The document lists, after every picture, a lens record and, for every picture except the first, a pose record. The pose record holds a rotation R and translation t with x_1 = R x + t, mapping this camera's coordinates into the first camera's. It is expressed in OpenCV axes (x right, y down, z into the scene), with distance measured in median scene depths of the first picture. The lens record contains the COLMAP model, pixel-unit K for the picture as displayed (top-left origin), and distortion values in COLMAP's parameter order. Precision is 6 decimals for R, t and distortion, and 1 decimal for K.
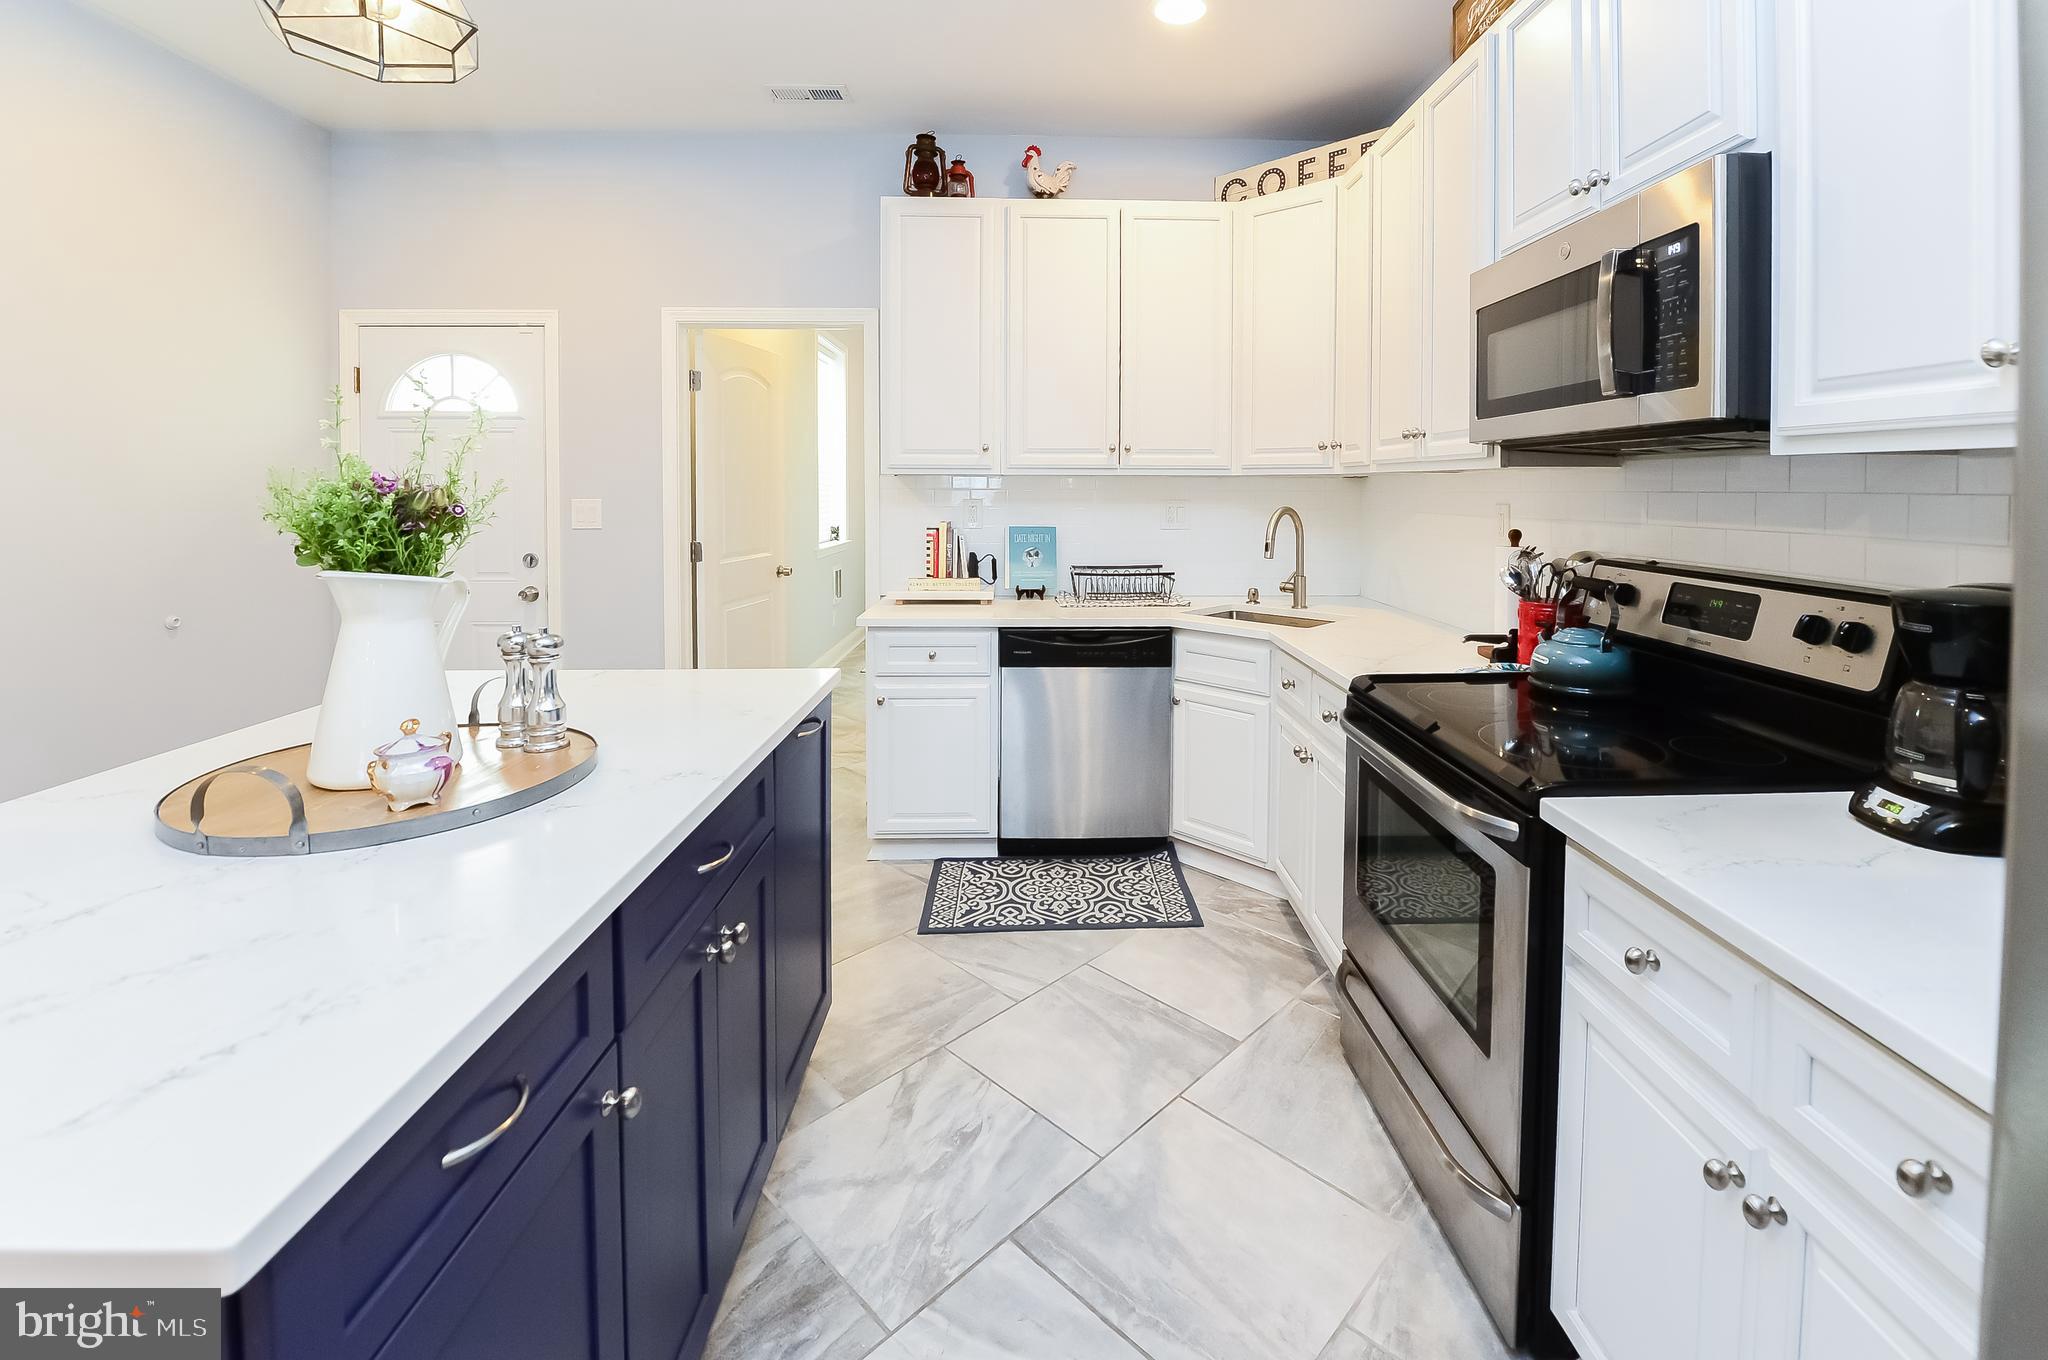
lens RADIAL K [[861.4, 0, 1069.3], [0, 861.4, 503.3], [0, 0, 1]] dist [-0.019144, 0.000005]
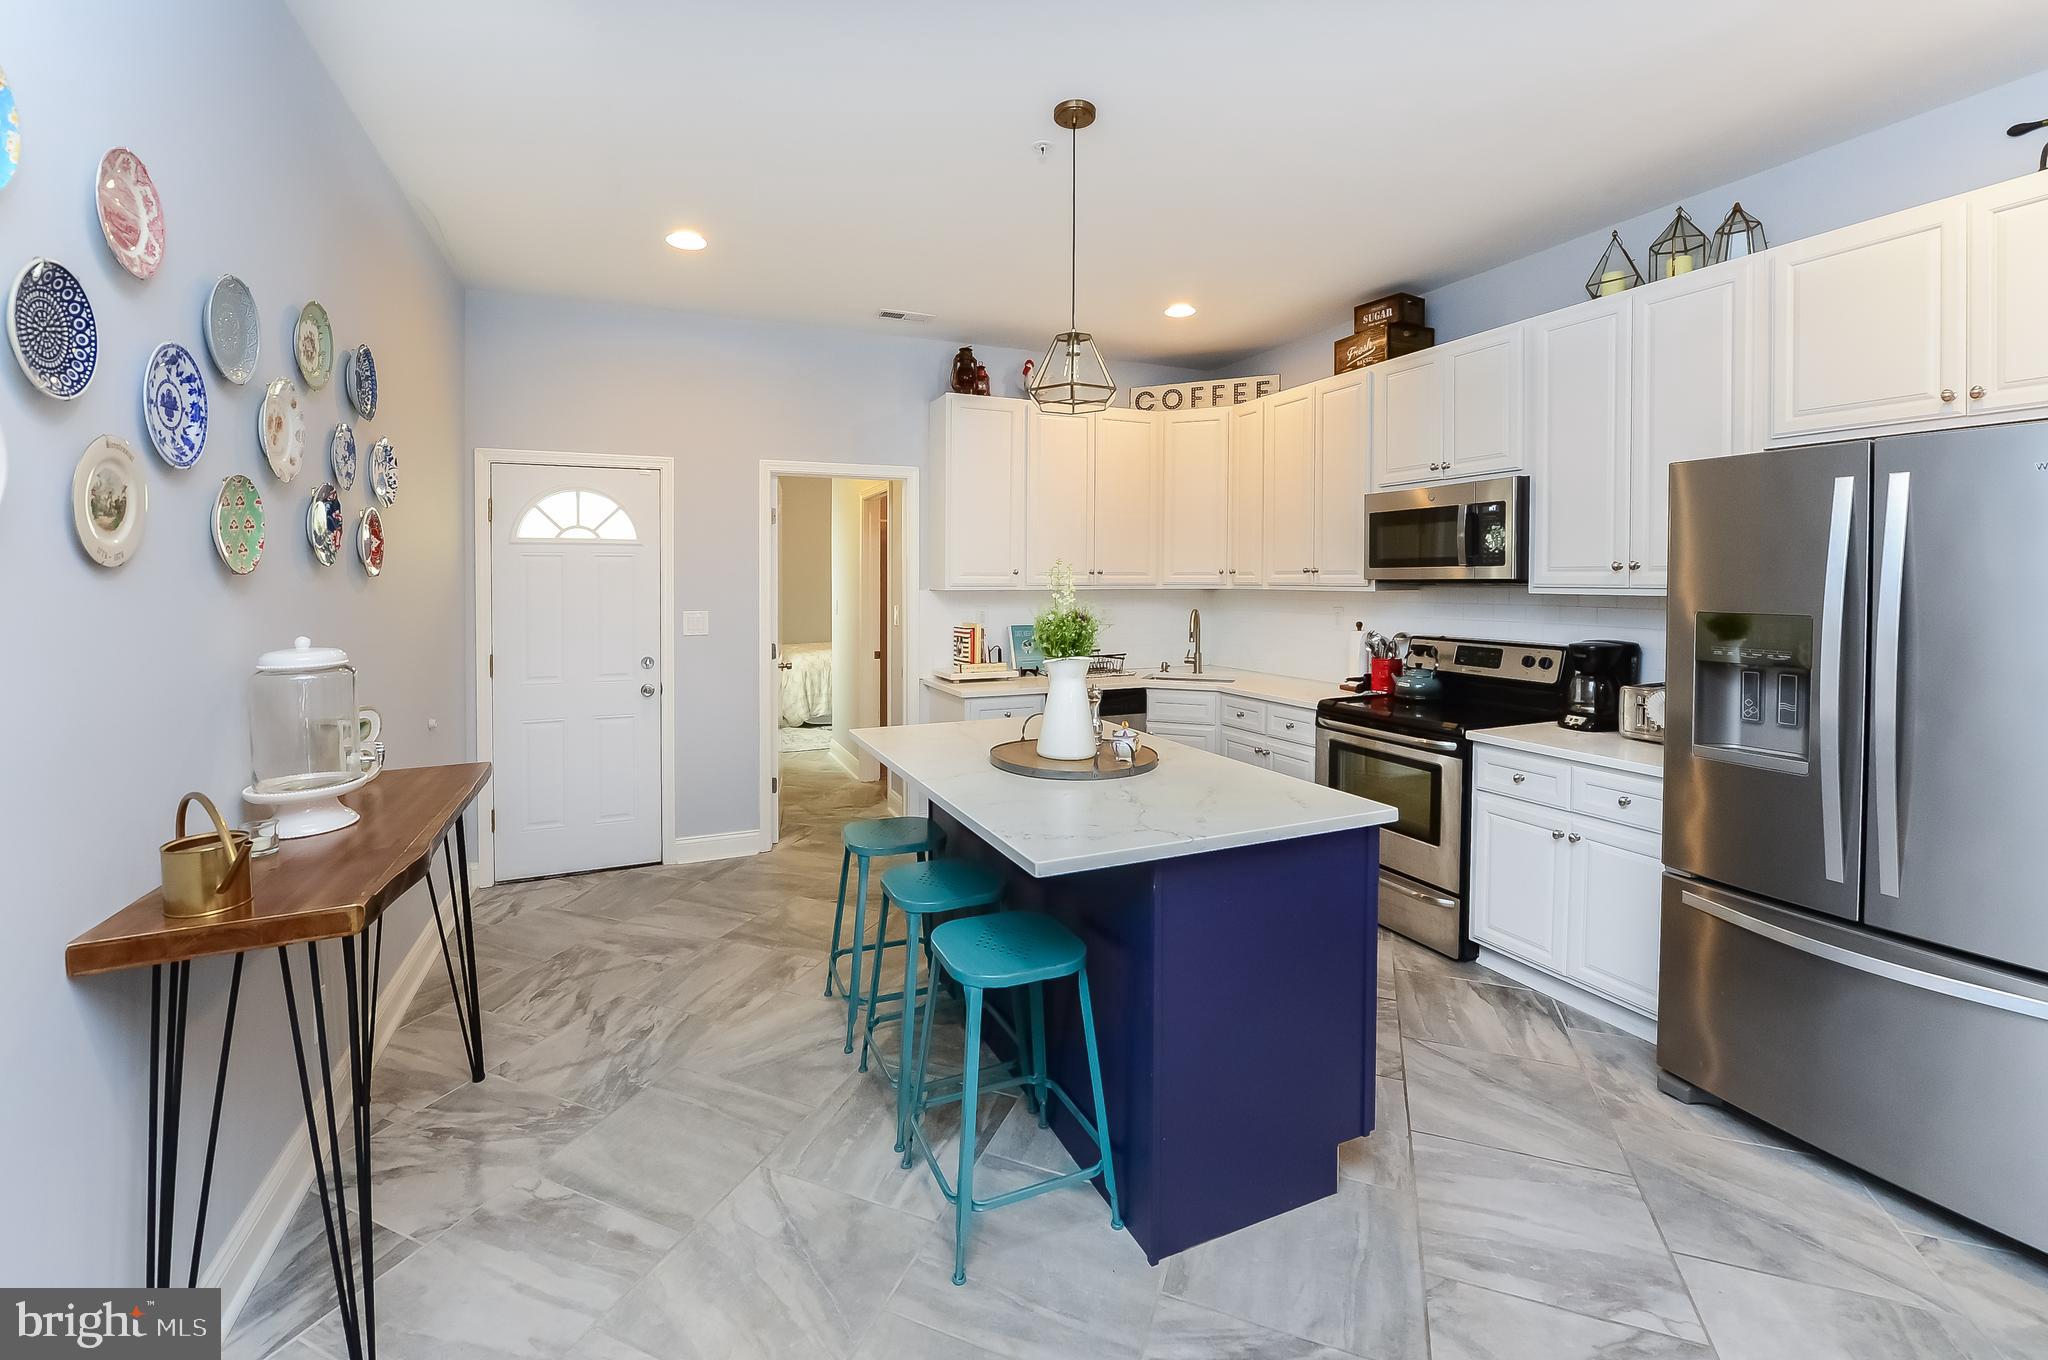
lens RADIAL K [[838.6, 0, 1017.0], [0, 838.6, 589.5], [0, 0, 1]] dist [-0.018740, -0.000110]
pose [[0.931022, -0.006869, 0.364897, -0.879584], [0.009535, 0.999939, -0.005506, -0.038419], [-0.364837, 0.008606, 0.931031, -0.450465]]
